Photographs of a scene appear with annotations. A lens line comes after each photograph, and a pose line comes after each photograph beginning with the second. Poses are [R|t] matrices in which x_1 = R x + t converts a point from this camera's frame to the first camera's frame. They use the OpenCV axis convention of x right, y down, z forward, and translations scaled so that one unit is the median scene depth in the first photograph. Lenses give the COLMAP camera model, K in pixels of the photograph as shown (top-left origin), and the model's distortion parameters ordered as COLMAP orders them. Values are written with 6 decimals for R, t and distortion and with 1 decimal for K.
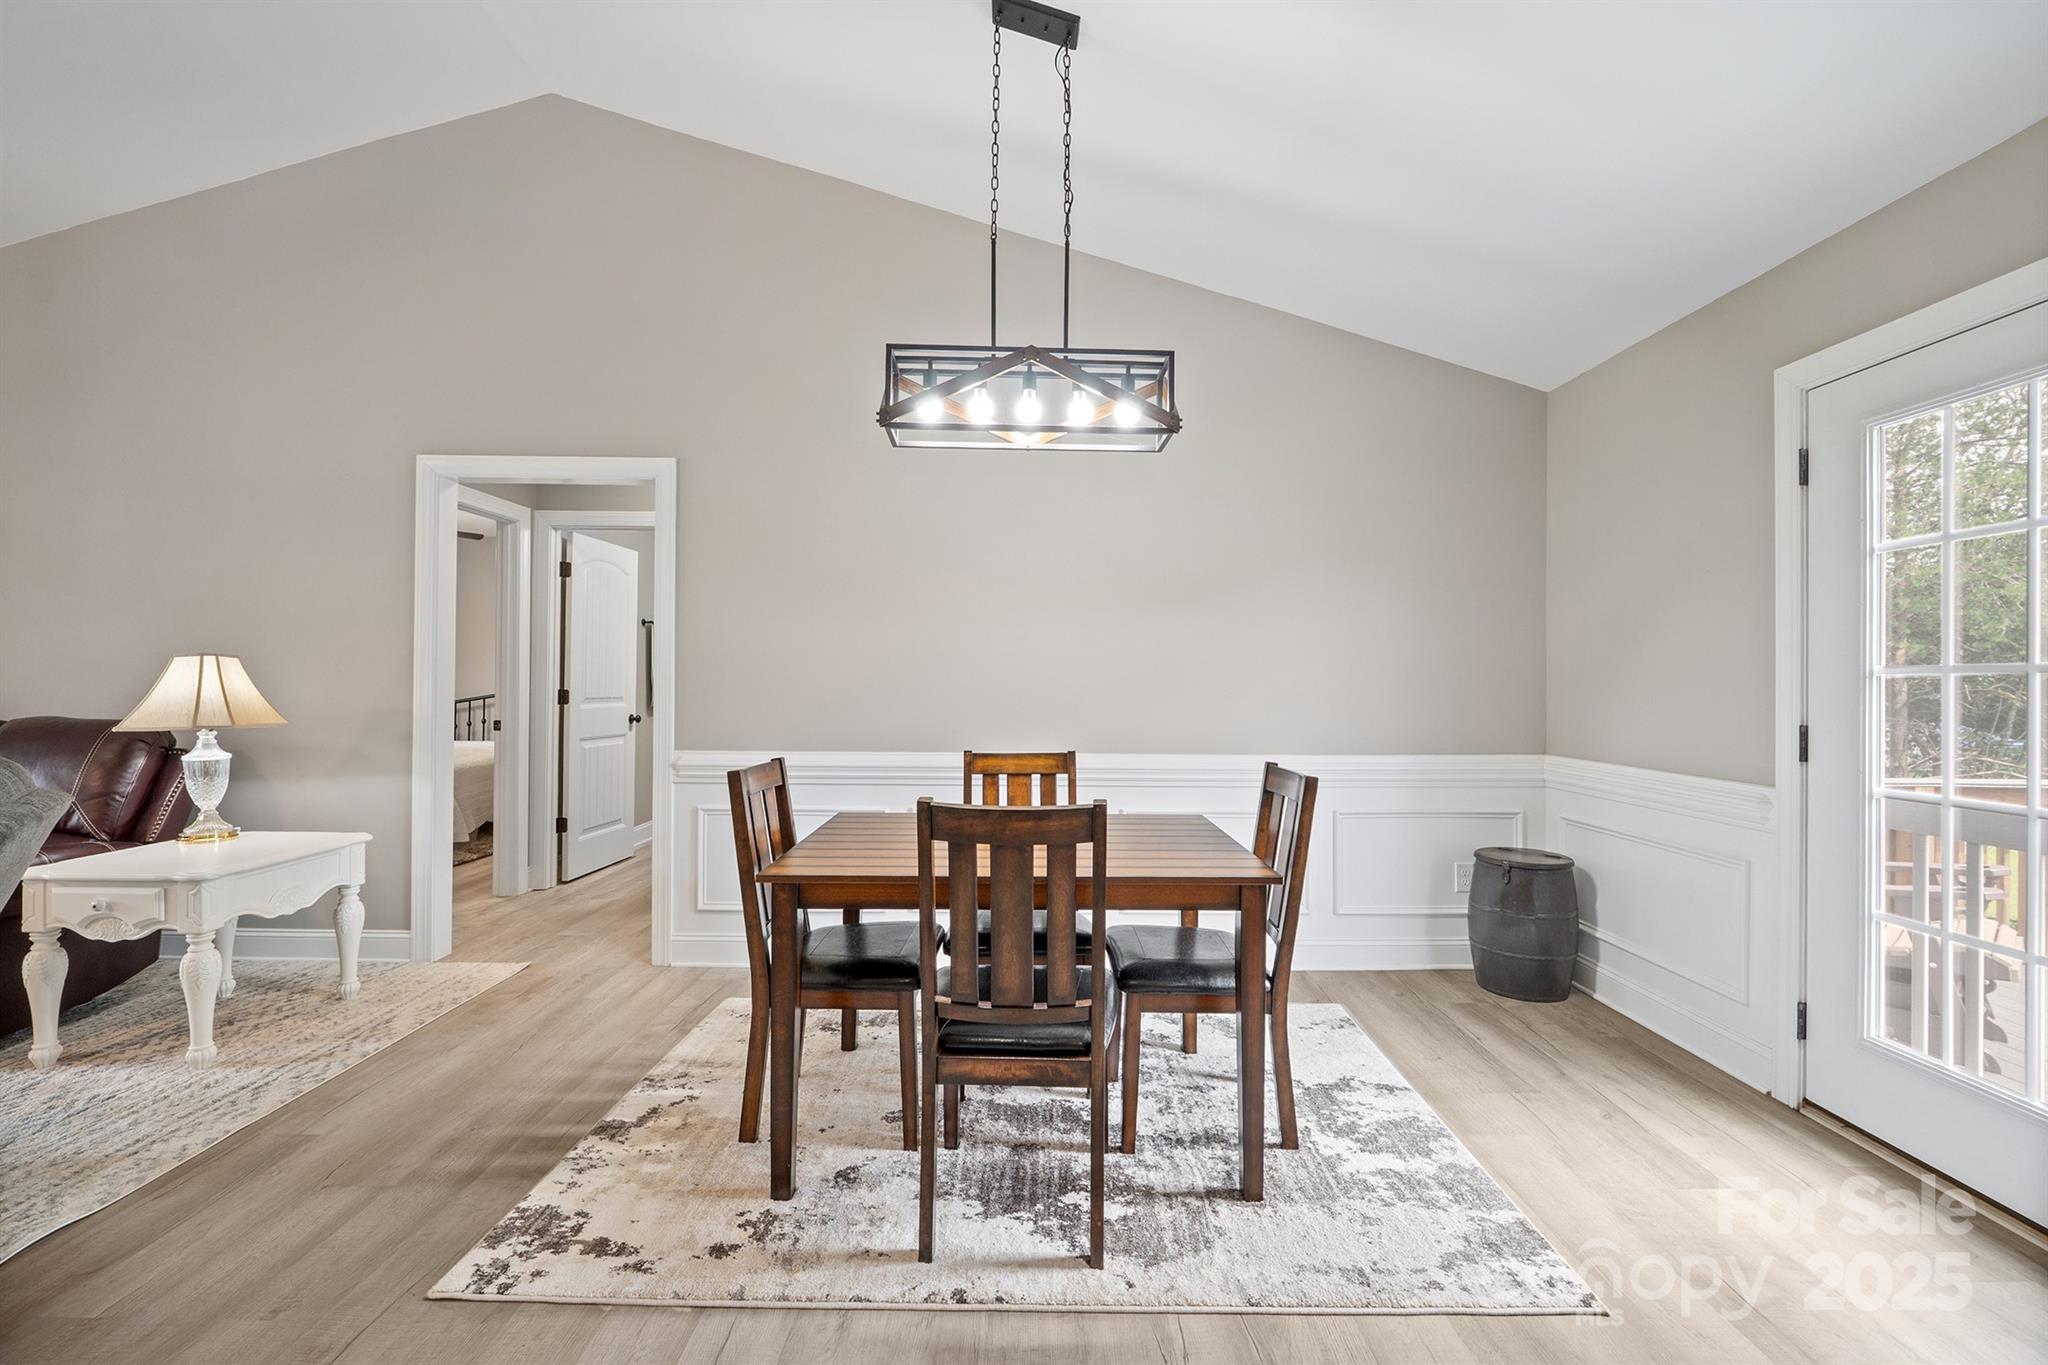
lens RADIAL K [[875.8, 0, 1023.8], [0, 875.8, 677.8], [0, 0, 1]] dist [-0.009516, -0.000124]
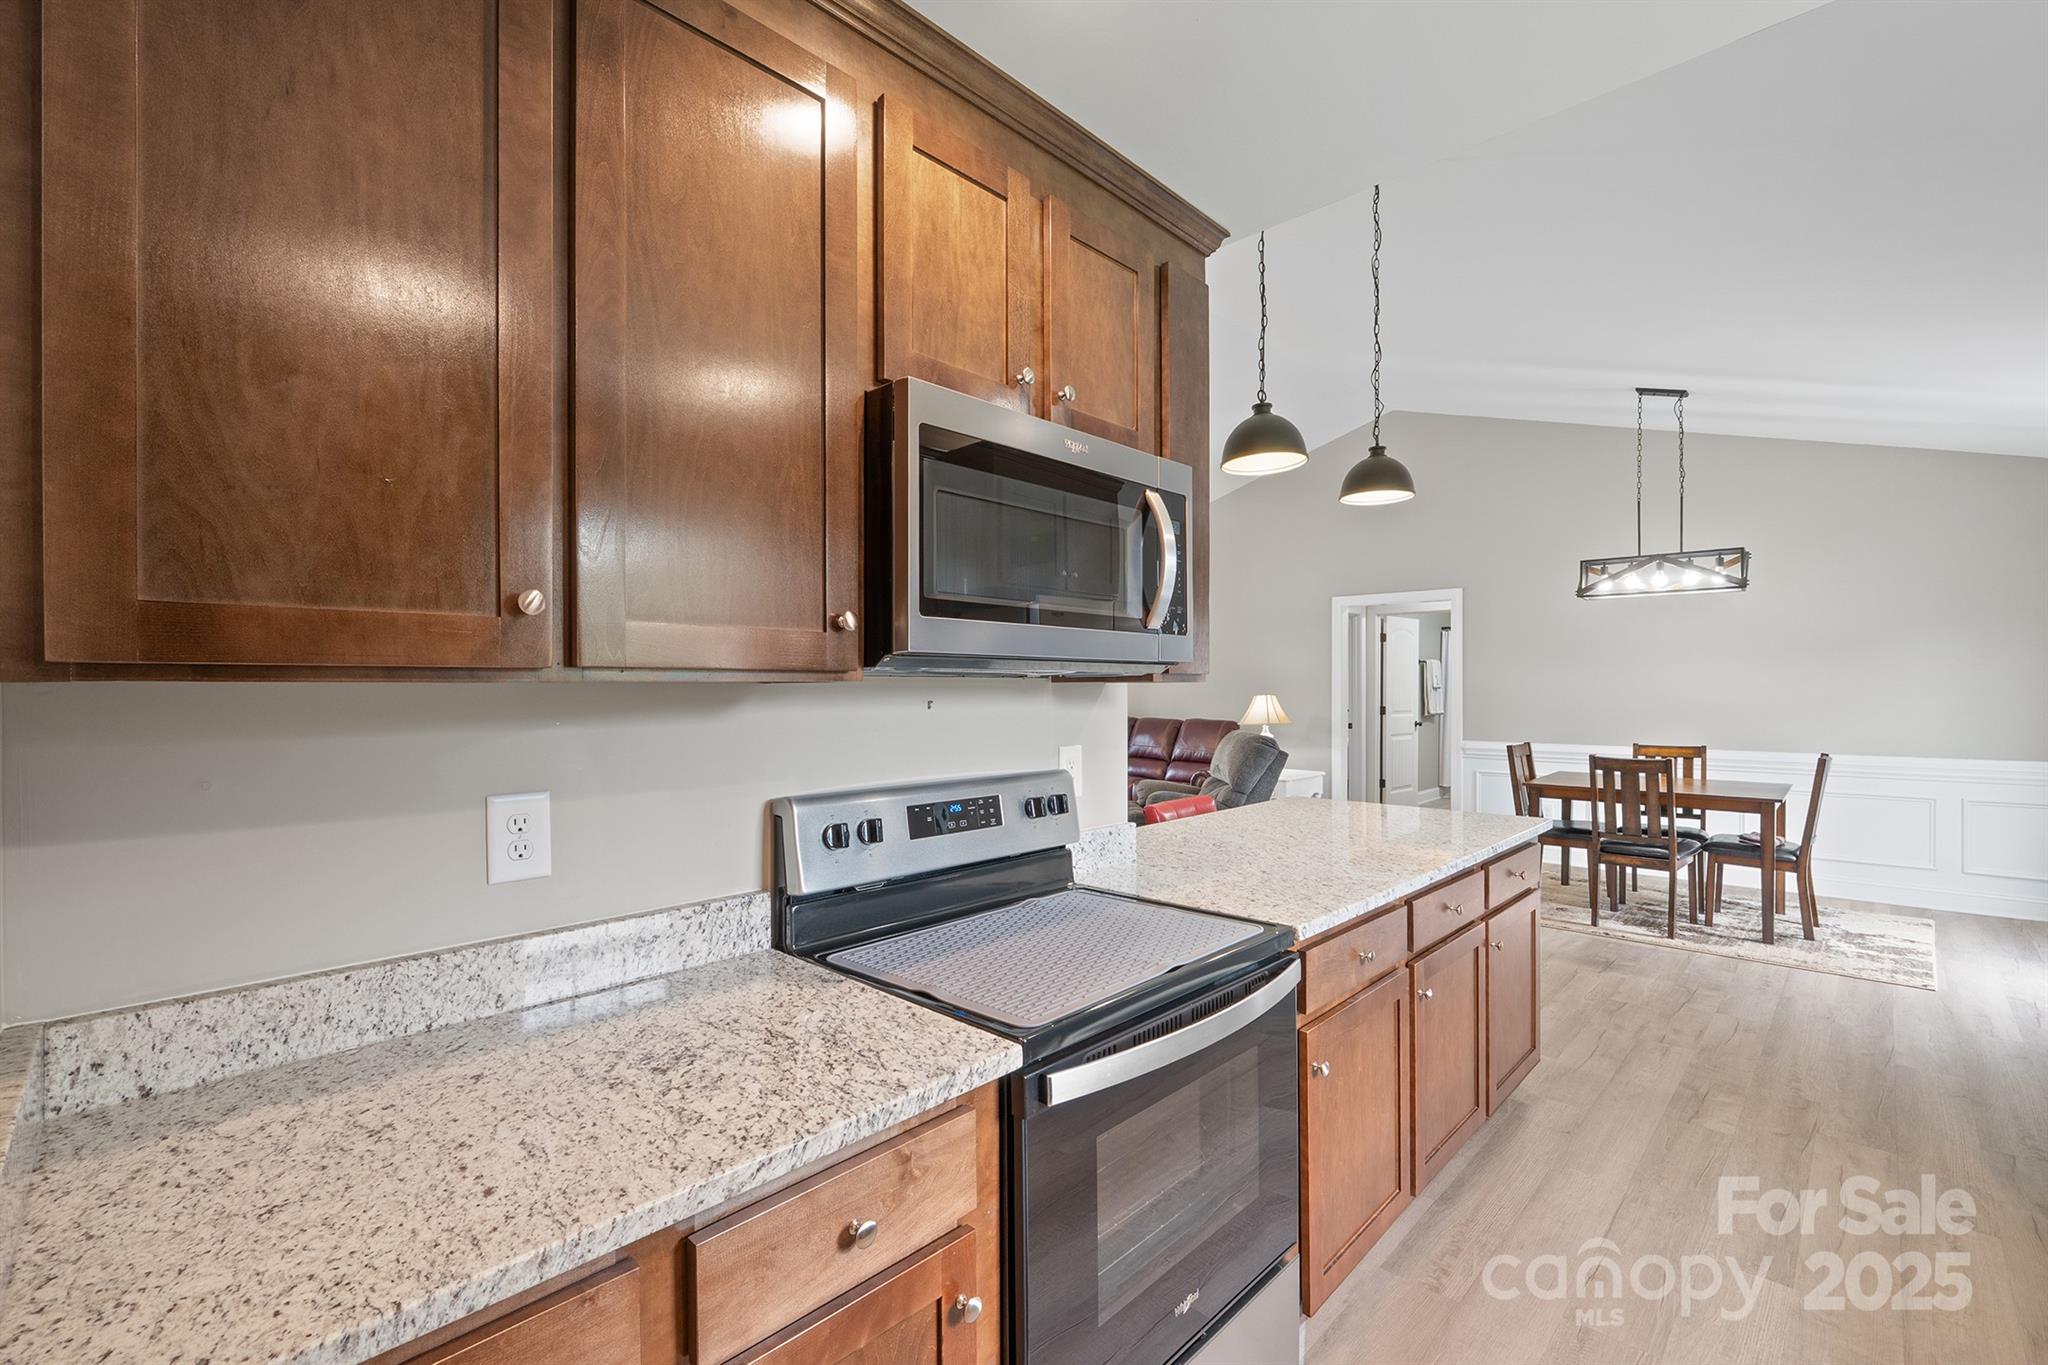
lens RADIAL K [[880.0, 0, 1024.8], [0, 880.0, 694.7], [0, 0, 1]] dist [-0.000904, -0.000183]
pose [[0.721570, -0.001752, -0.692339, 0.370708], [0.010973, 0.999900, 0.008905, -0.069700], [0.692254, -0.014022, 0.721517, -1.604685]]
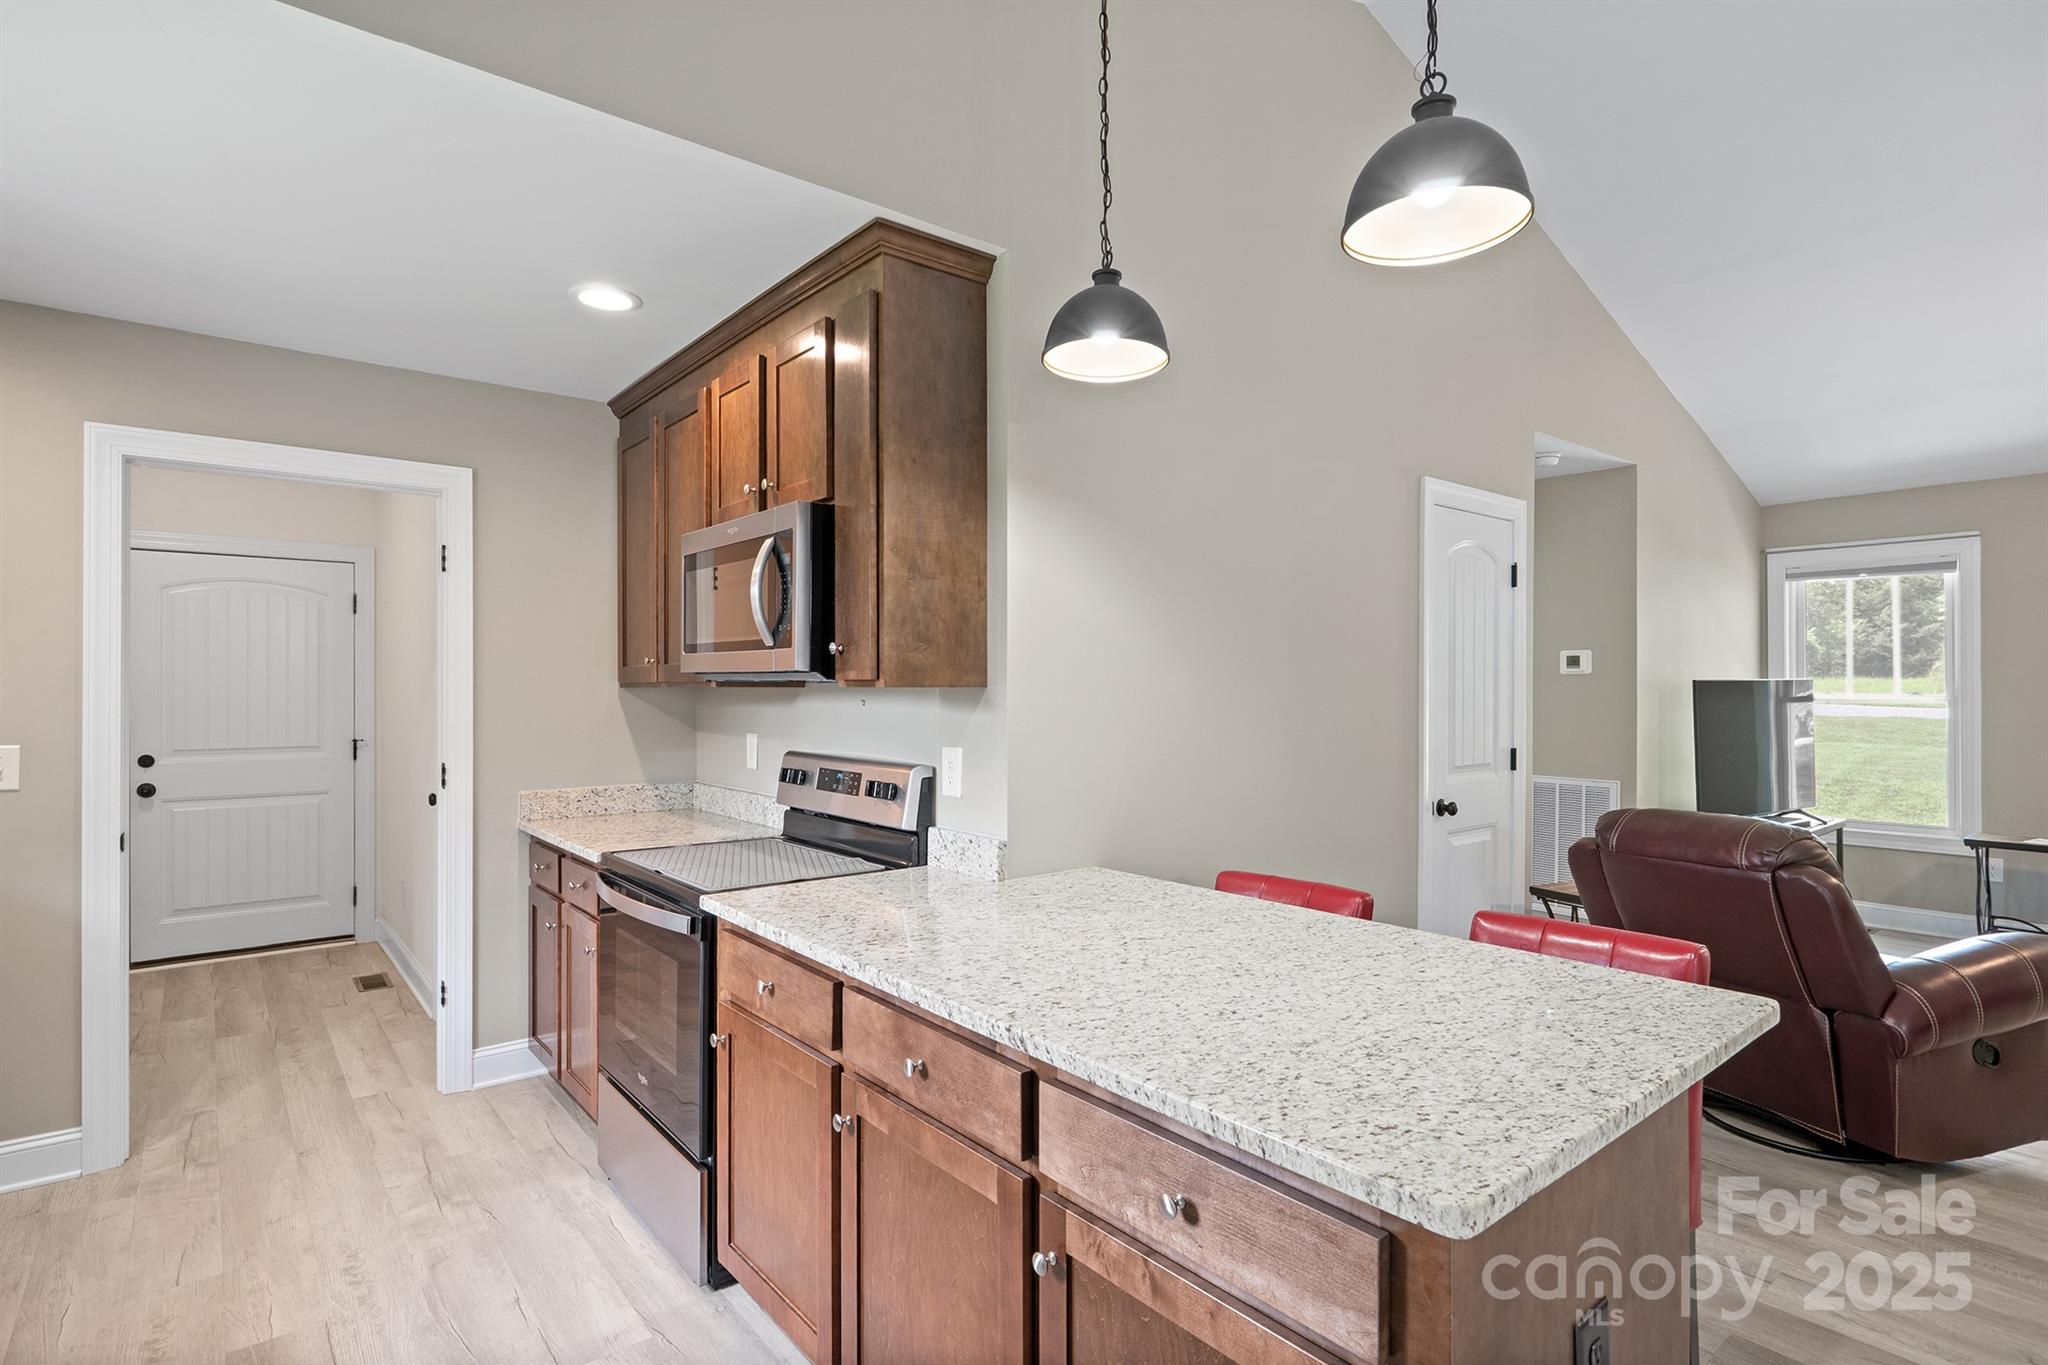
lens RADIAL K [[1009.1, 0, 1028.8], [0, 1009.1, 689.4], [0, 0, 1]] dist [-0.005719, -0.000598]
pose [[-0.770370, -0.002595, -0.637592, 0.409759], [0.000244, 0.999990, -0.004364, -0.065527], [0.637598, -0.003518, -0.770362, -0.027936]]
